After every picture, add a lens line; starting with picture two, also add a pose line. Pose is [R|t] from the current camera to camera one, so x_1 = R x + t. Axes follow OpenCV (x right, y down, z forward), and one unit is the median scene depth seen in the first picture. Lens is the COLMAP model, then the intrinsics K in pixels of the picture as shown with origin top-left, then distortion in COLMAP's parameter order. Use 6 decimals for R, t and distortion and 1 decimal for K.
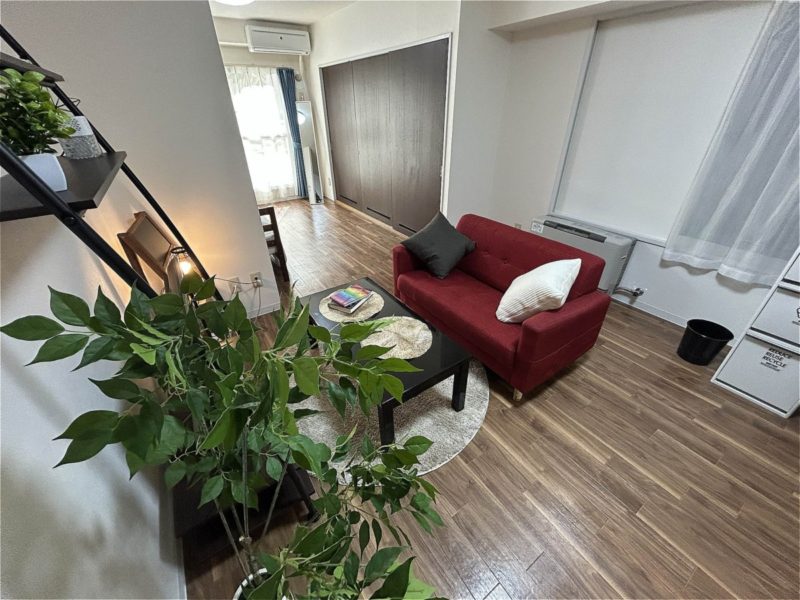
lens RADIAL K [[321.7, 0, 399.4], [0, 321.7, 301.7], [0, 0, 1]] dist [-0.000550, 0.000086]
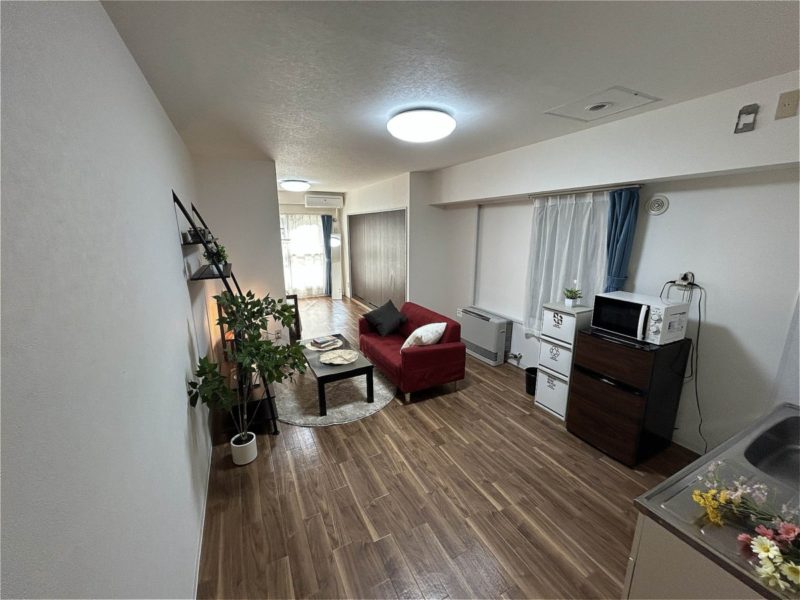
lens RADIAL K [[321.7, 0, 398.5], [0, 321.7, 302.4], [0, 0, 1]] dist [-0.000550, 0.000086]
pose [[0.991912, 0.040353, -0.120346, 0.381680], [-0.076557, 0.946450, -0.313644, 0.261207], [0.101245, 0.320320, 0.941883, -0.575644]]
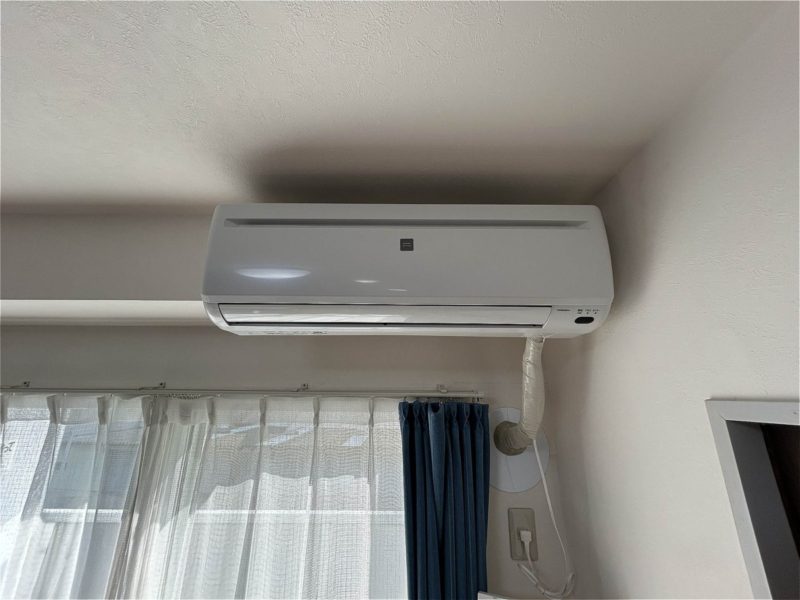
lens RADIAL K [[321.7, 0, 400.5], [0, 321.7, 298.6], [0, 0, 1]] dist [-0.000550, 0.000086]
pose [[0.817663, -0.141231, -0.558104, -0.517375], [-0.315234, 0.701354, -0.639321, -1.265754], [0.481720, 0.698682, 0.528951, 1.674310]]
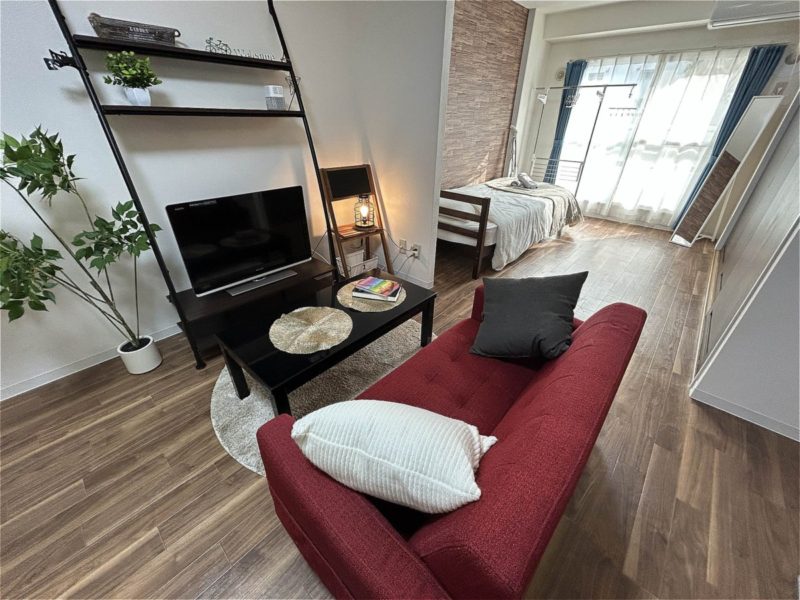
lens RADIAL K [[321.7, 0, 402.9], [0, 321.7, 301.5], [0, 0, 1]] dist [-0.000550, 0.000086]
pose [[0.243369, 0.502146, -0.829832, 0.540913], [-0.524564, 0.787779, 0.322858, -0.262227], [0.815846, 0.356727, 0.455129, 0.544170]]
